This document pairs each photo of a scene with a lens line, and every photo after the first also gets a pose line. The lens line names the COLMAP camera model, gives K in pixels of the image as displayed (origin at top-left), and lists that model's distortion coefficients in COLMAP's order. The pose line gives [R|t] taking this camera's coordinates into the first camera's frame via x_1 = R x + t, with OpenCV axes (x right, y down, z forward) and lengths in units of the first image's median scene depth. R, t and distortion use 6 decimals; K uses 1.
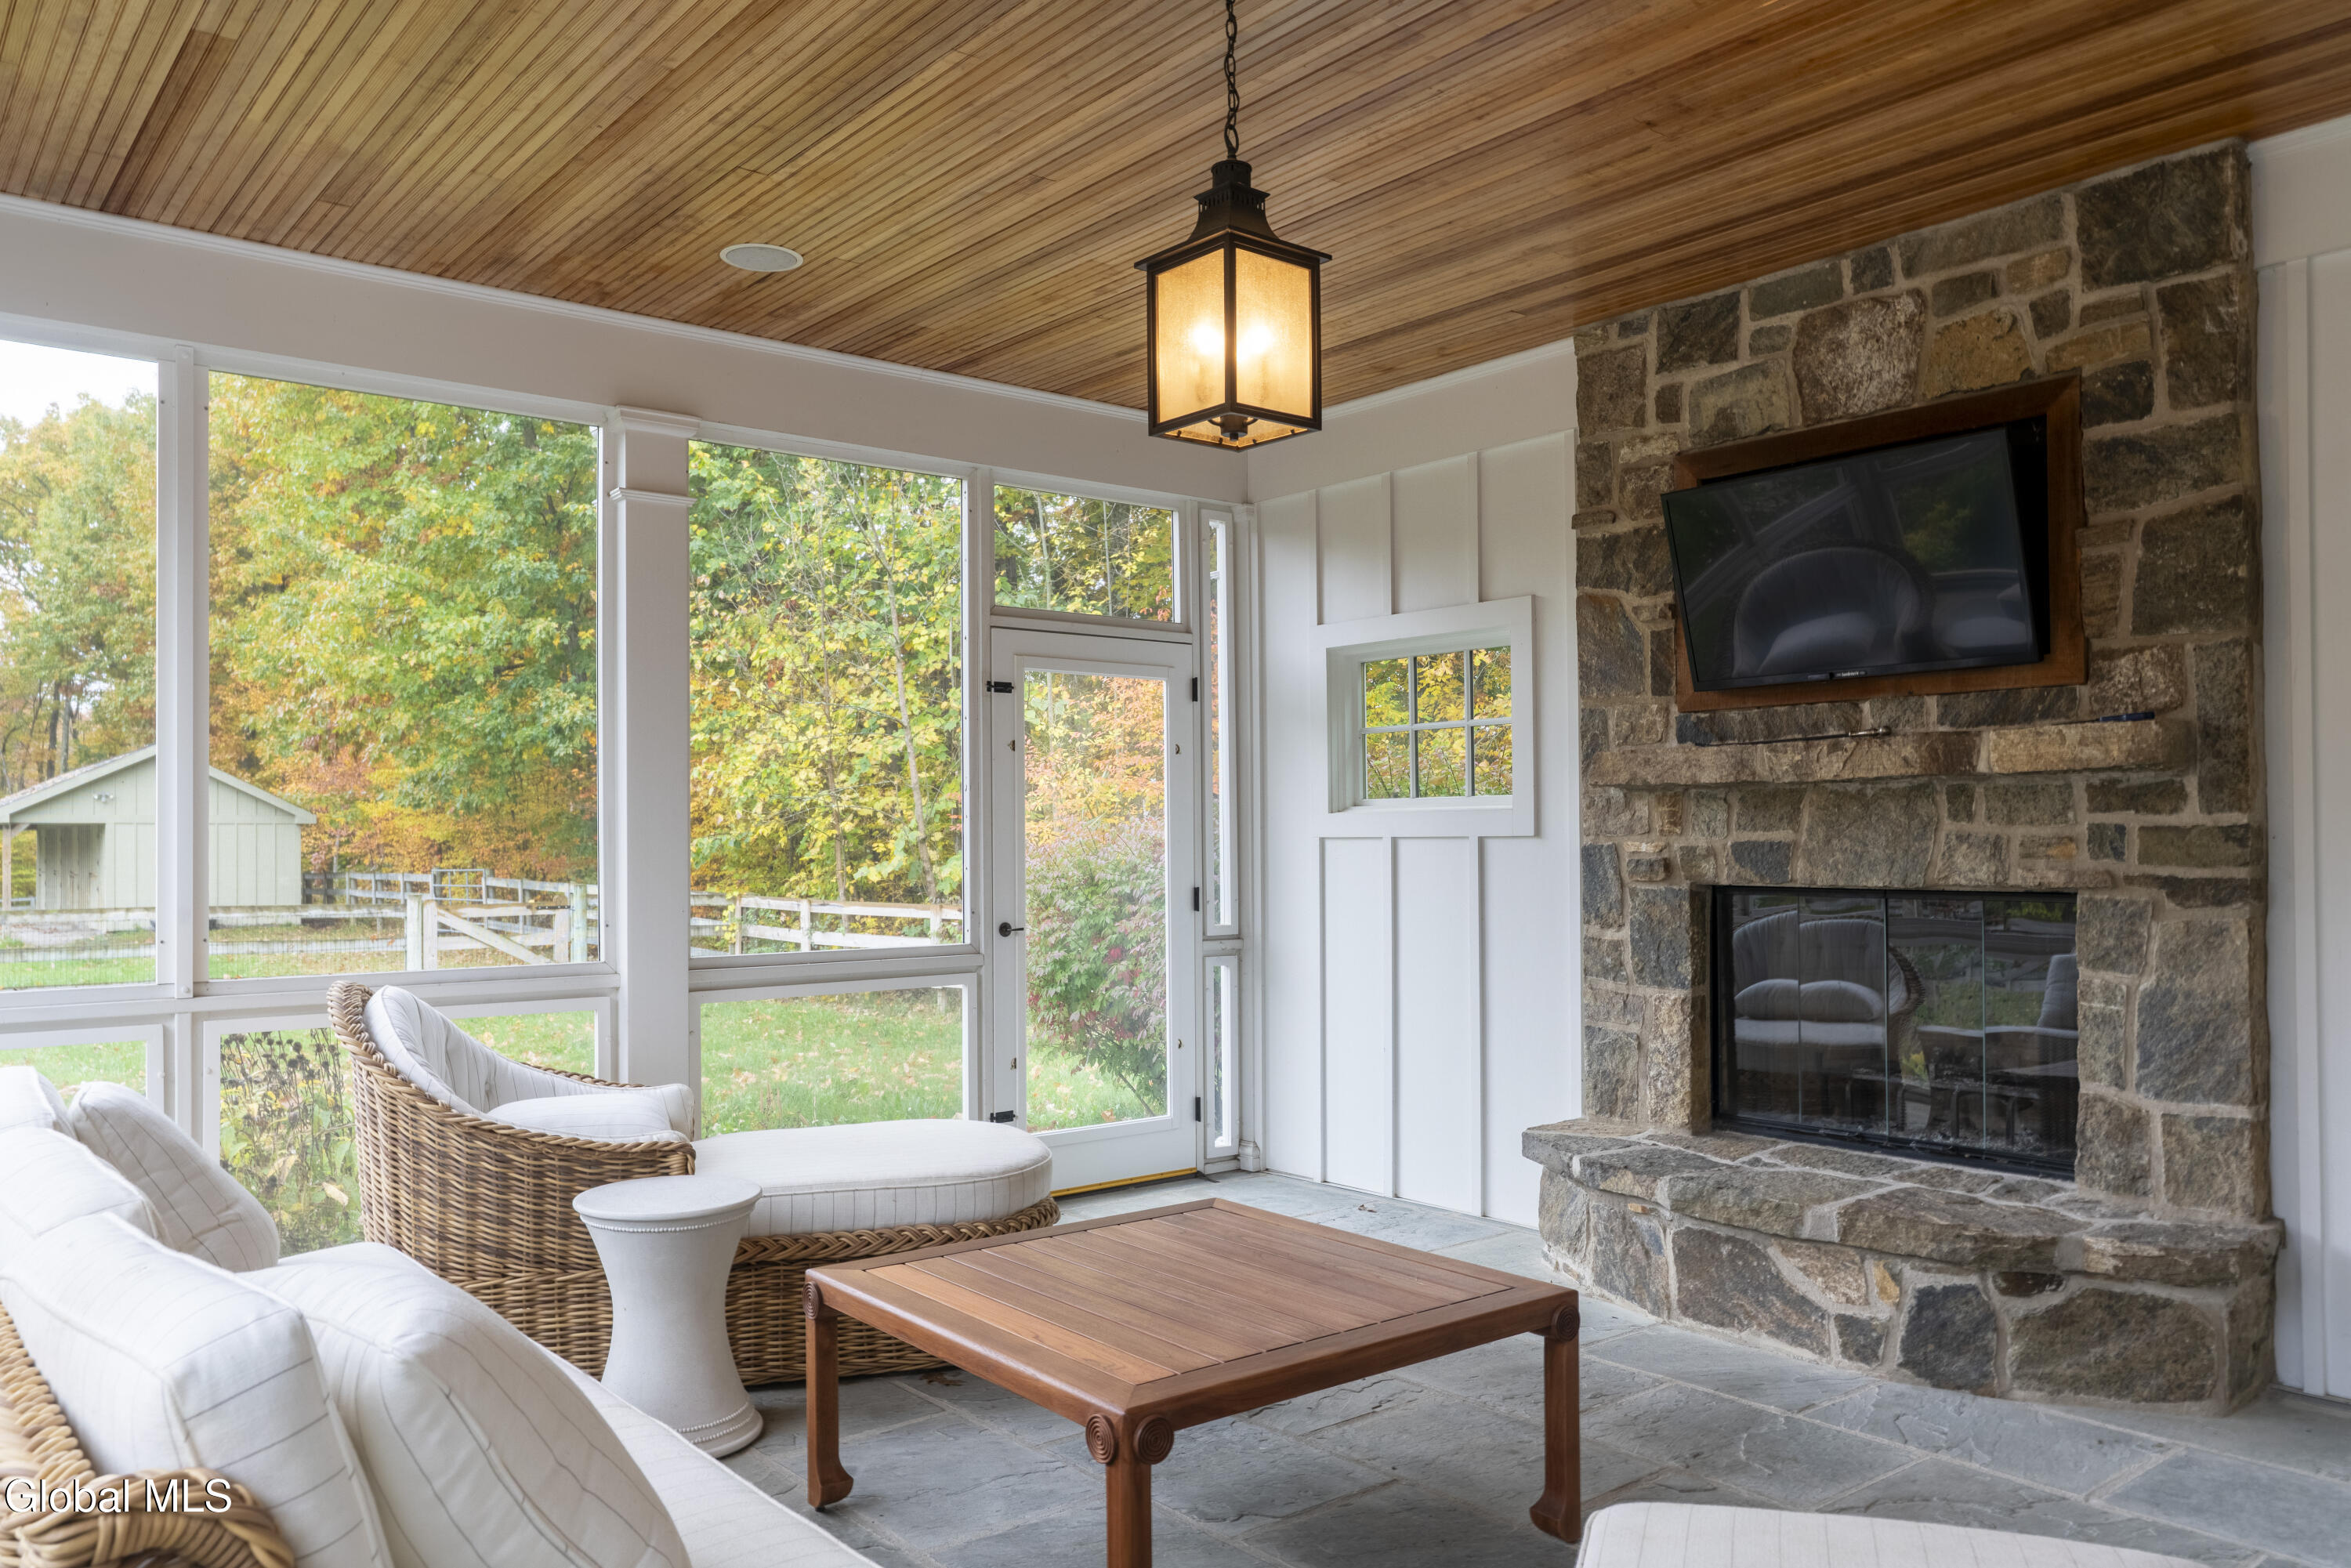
lens RADIAL K [[1689.4, 0, 1169.5], [0, 1689.4, 813.8], [0, 0, 1]] dist [-0.007024, 0.002435]
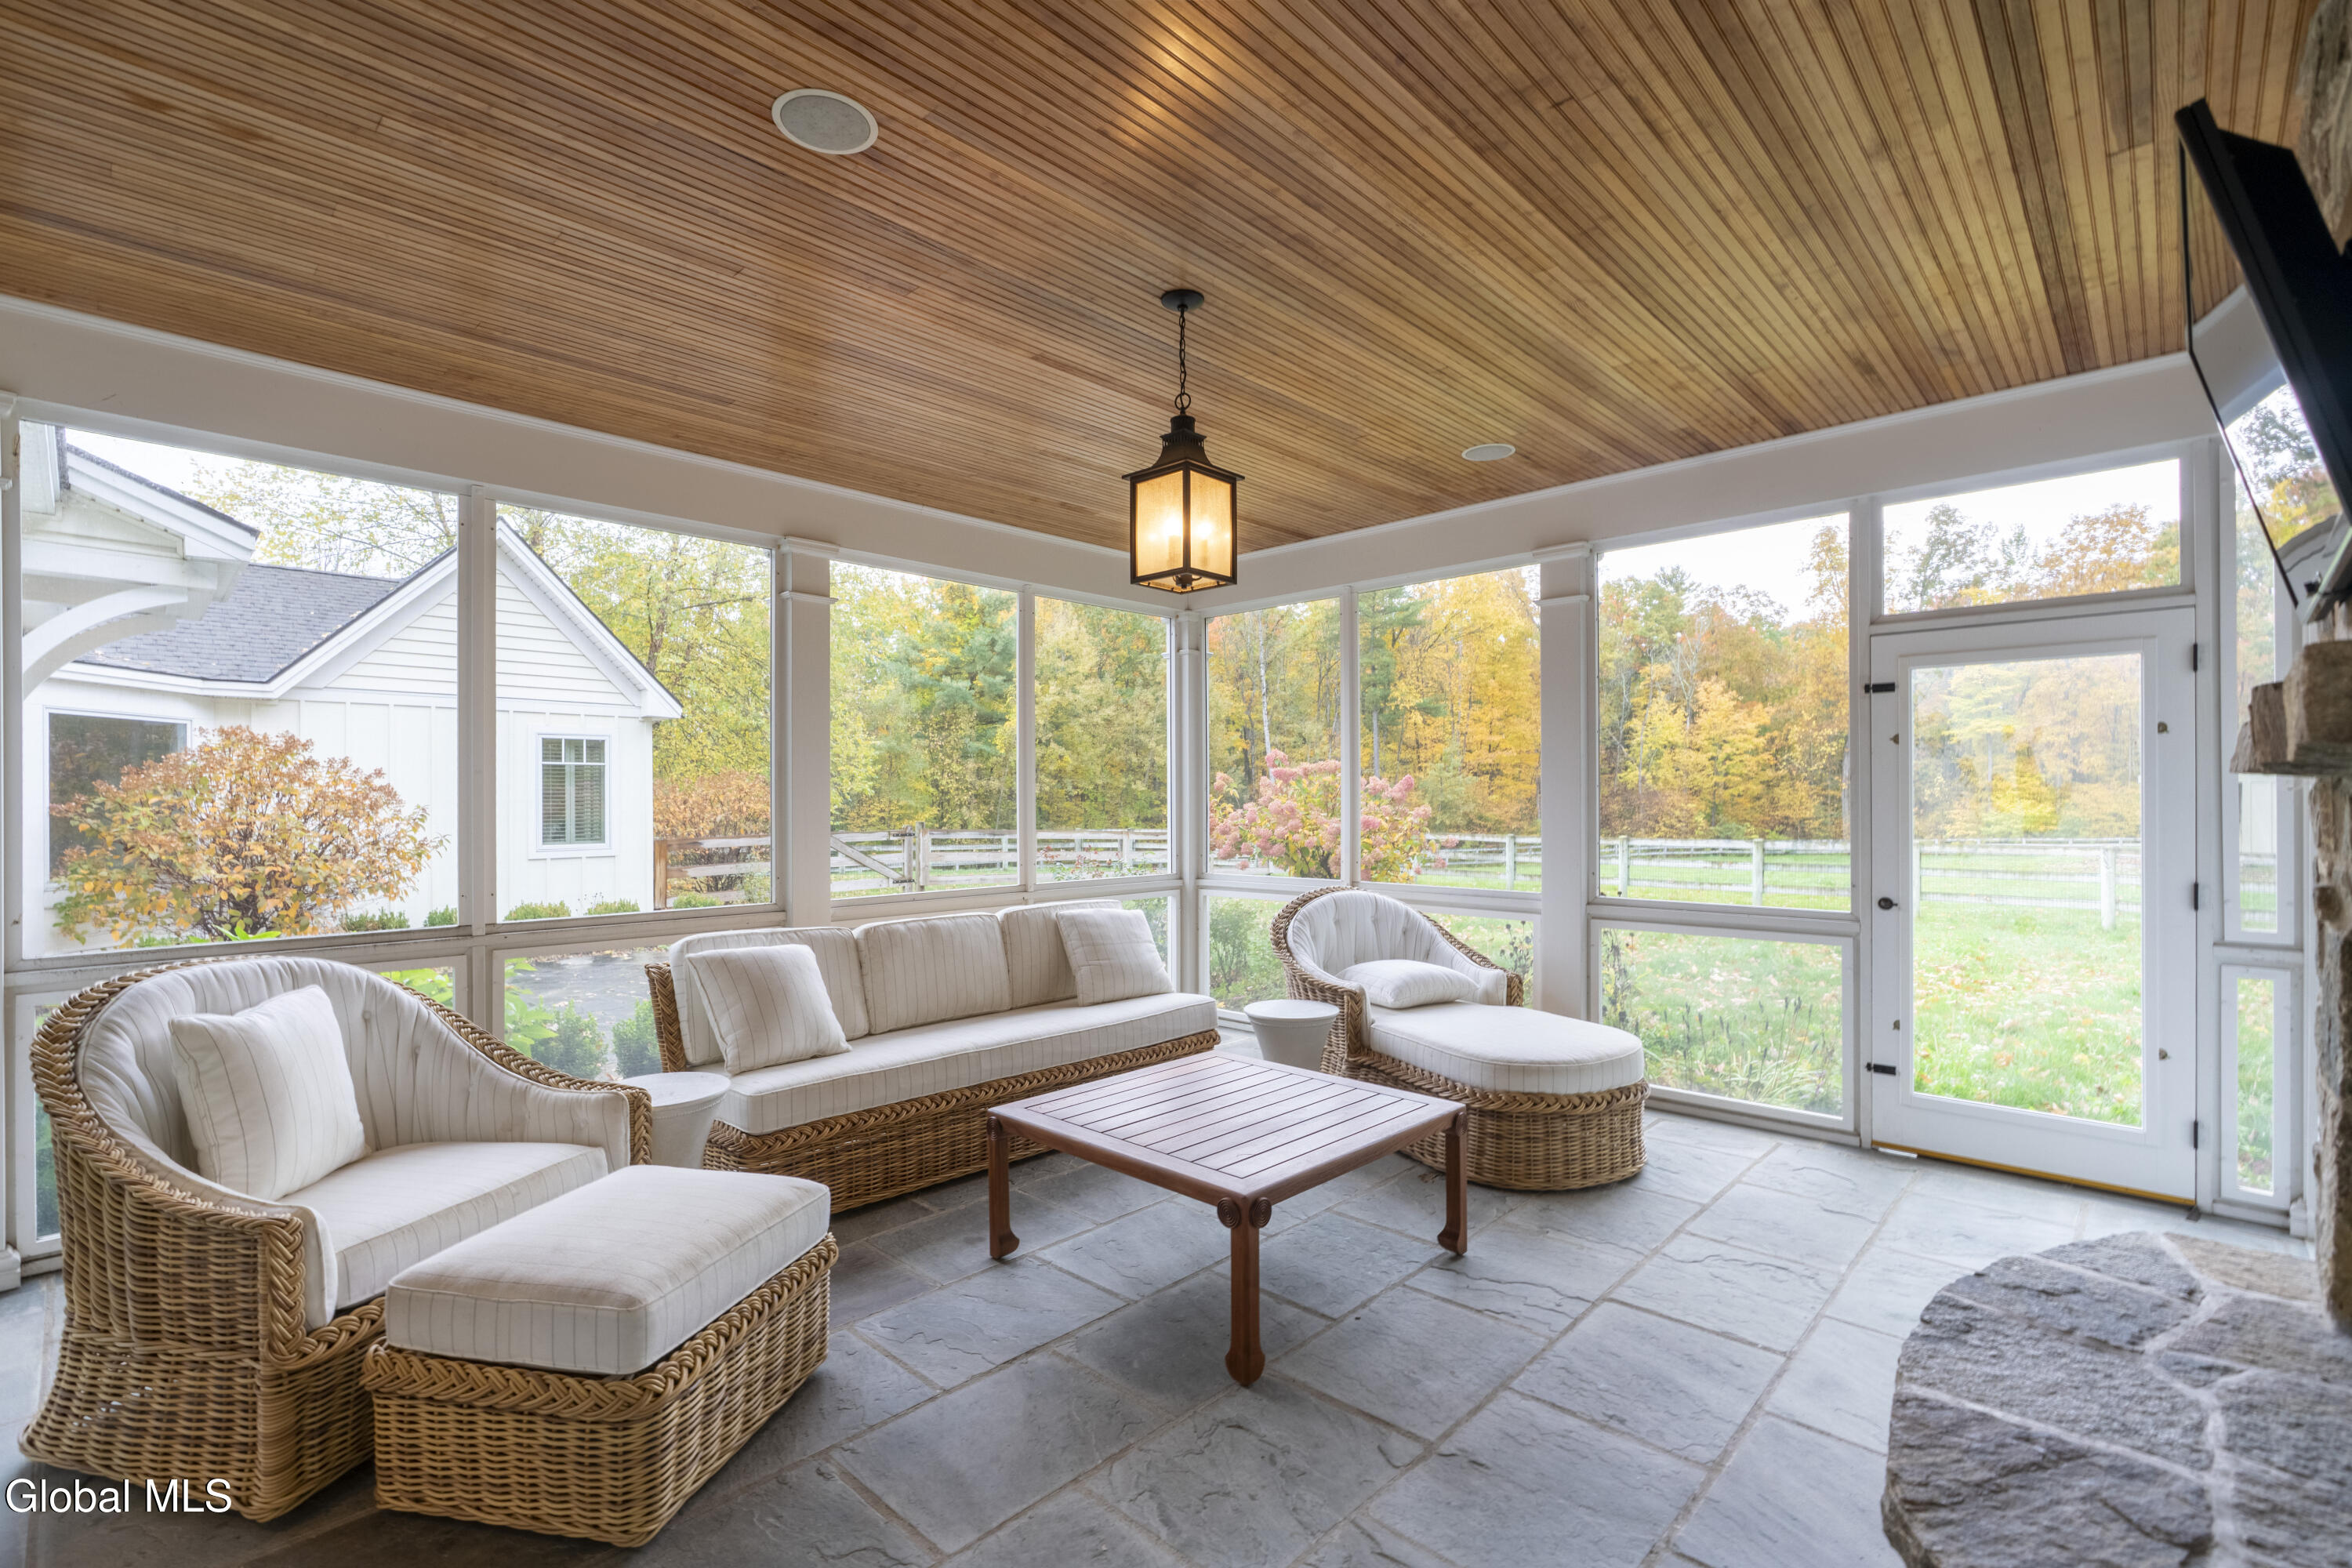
lens RADIAL K [[1060.1, 0, 1173.2], [0, 1060.1, 801.2], [0, 0, 1]] dist [-0.000995, 0.000318]
pose [[0.129275, 0.008844, -0.991569, 0.752246], [0.016562, 0.999801, 0.011076, -0.021304], [0.991470, -0.017854, 0.129103, 0.614559]]
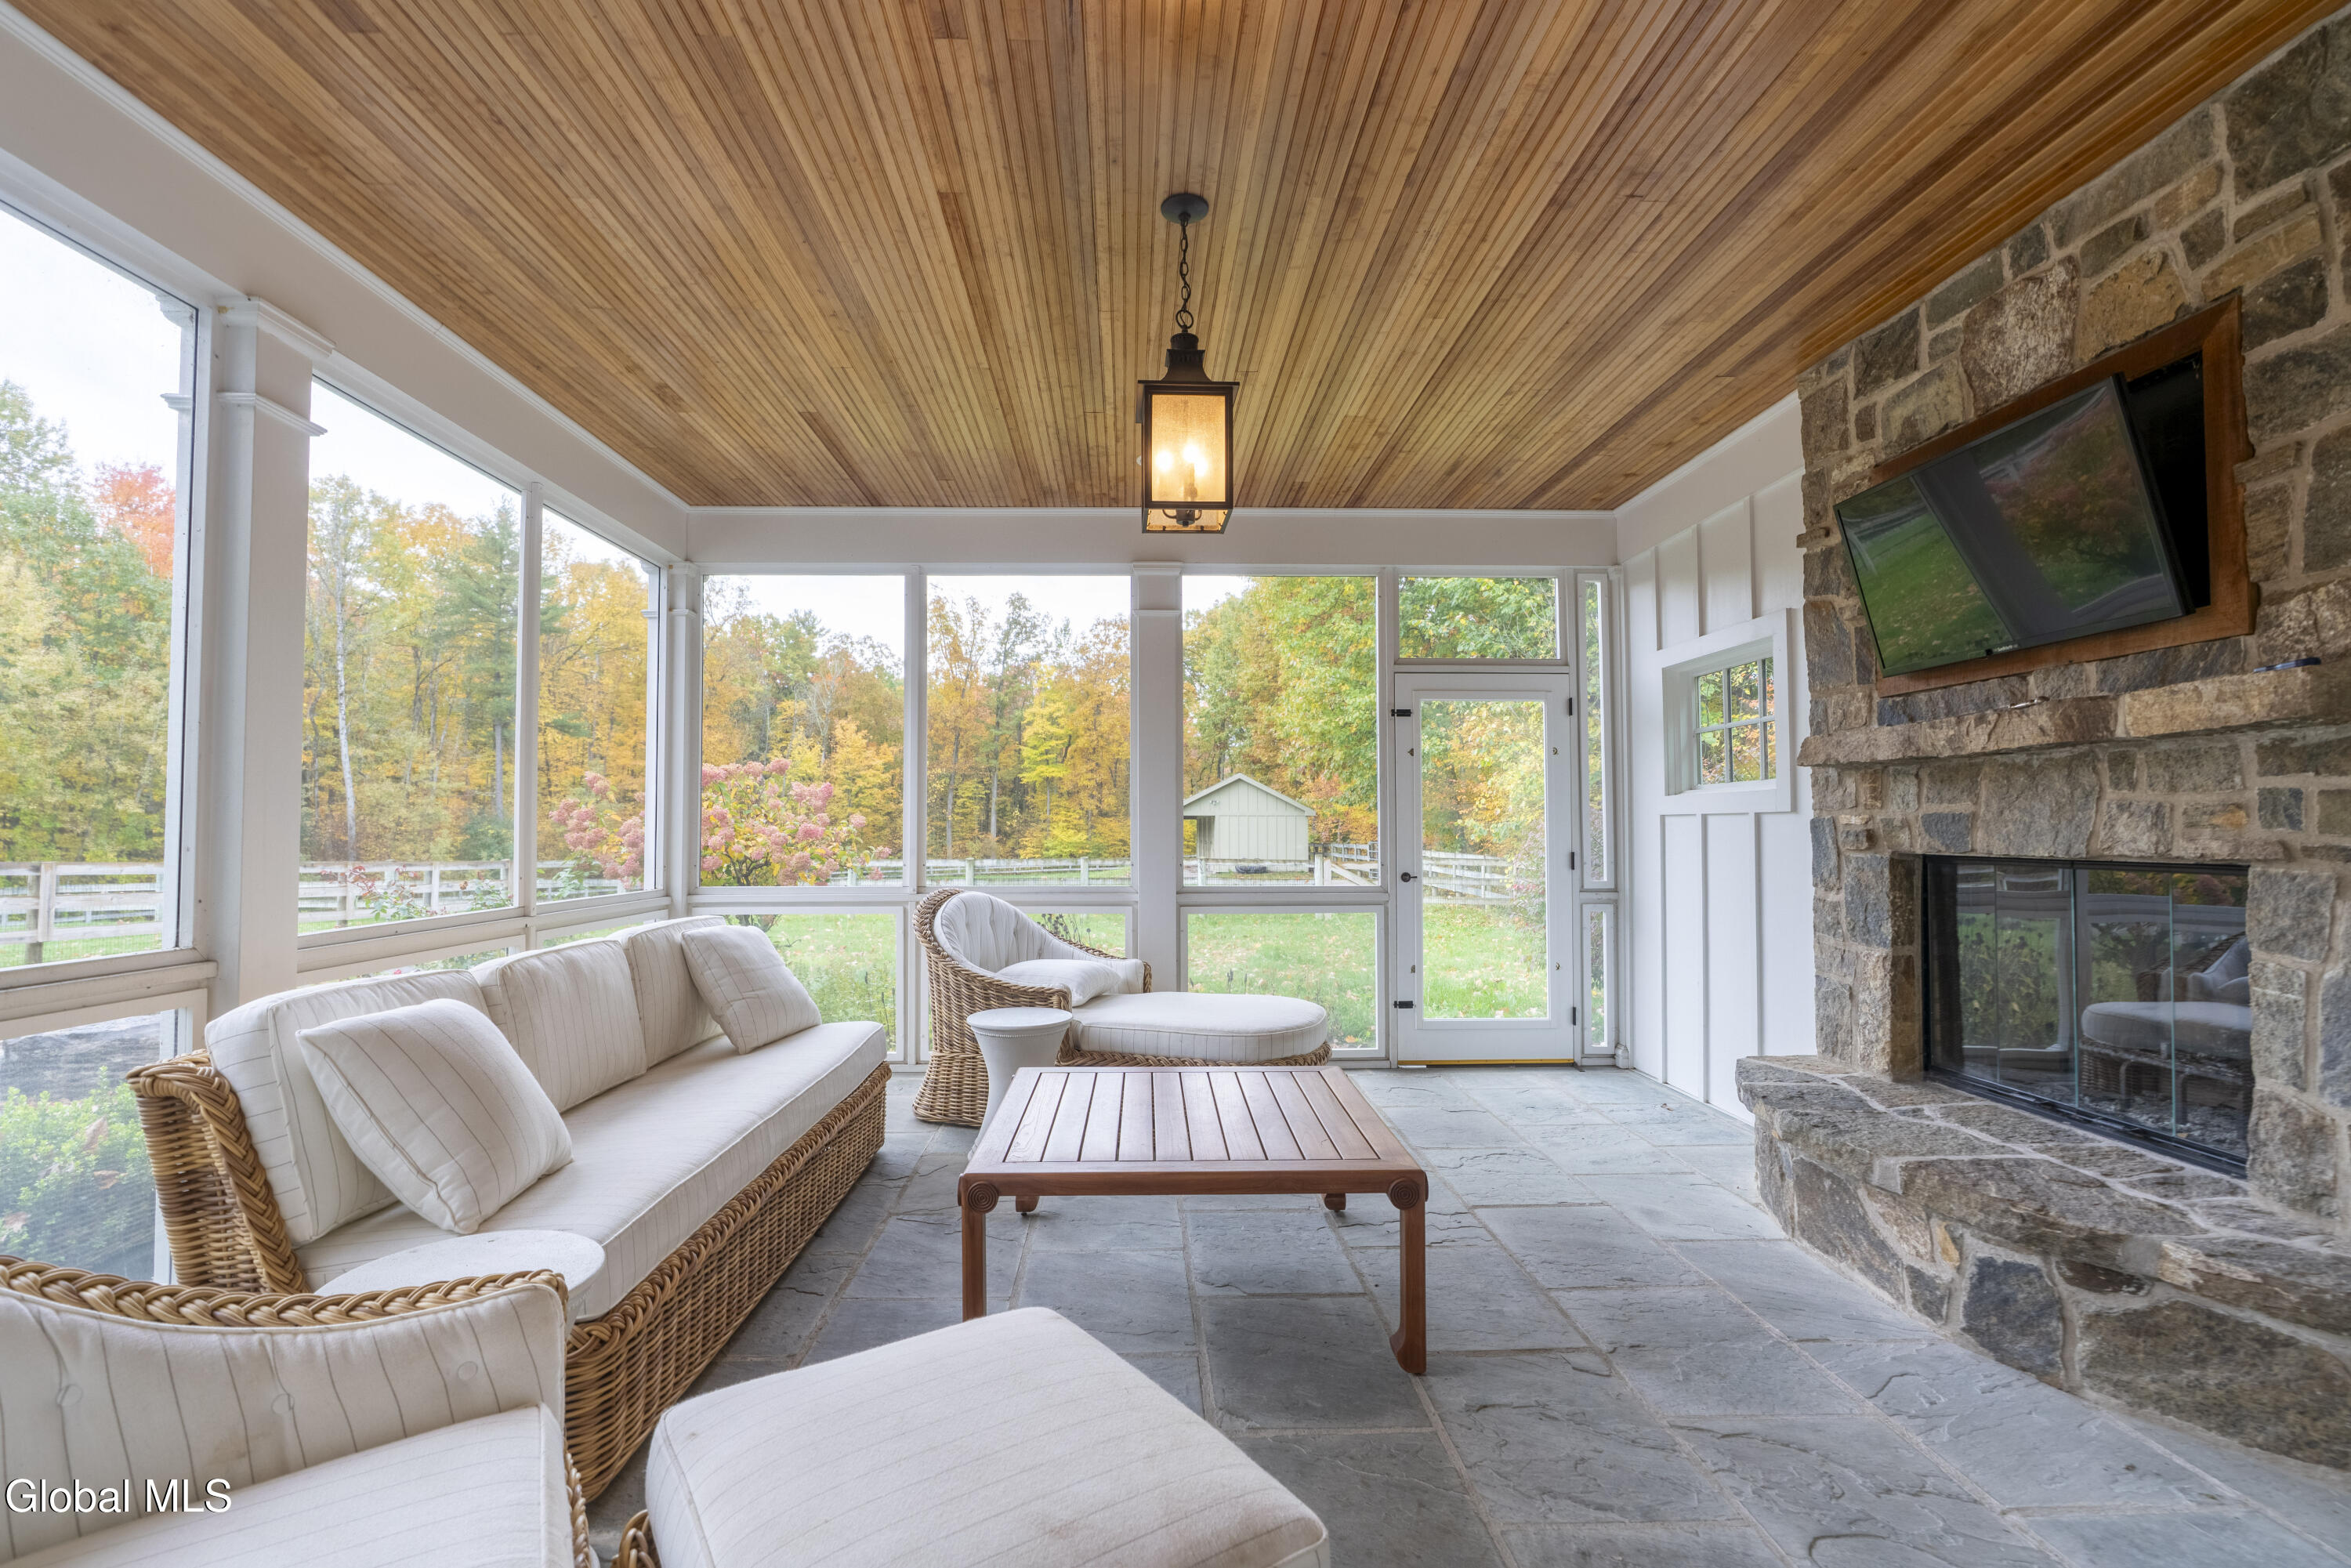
lens RADIAL K [[1047.3, 0, 1160.7], [0, 1047.3, 797.4], [0, 0, 1]] dist [-0.016911, 0.004591]
pose [[0.795154, -0.011862, -0.606291, 0.400033], [0.004197, 0.999892, -0.014058, 0.015218], [0.606393, 0.008634, 0.795118, 0.201029]]
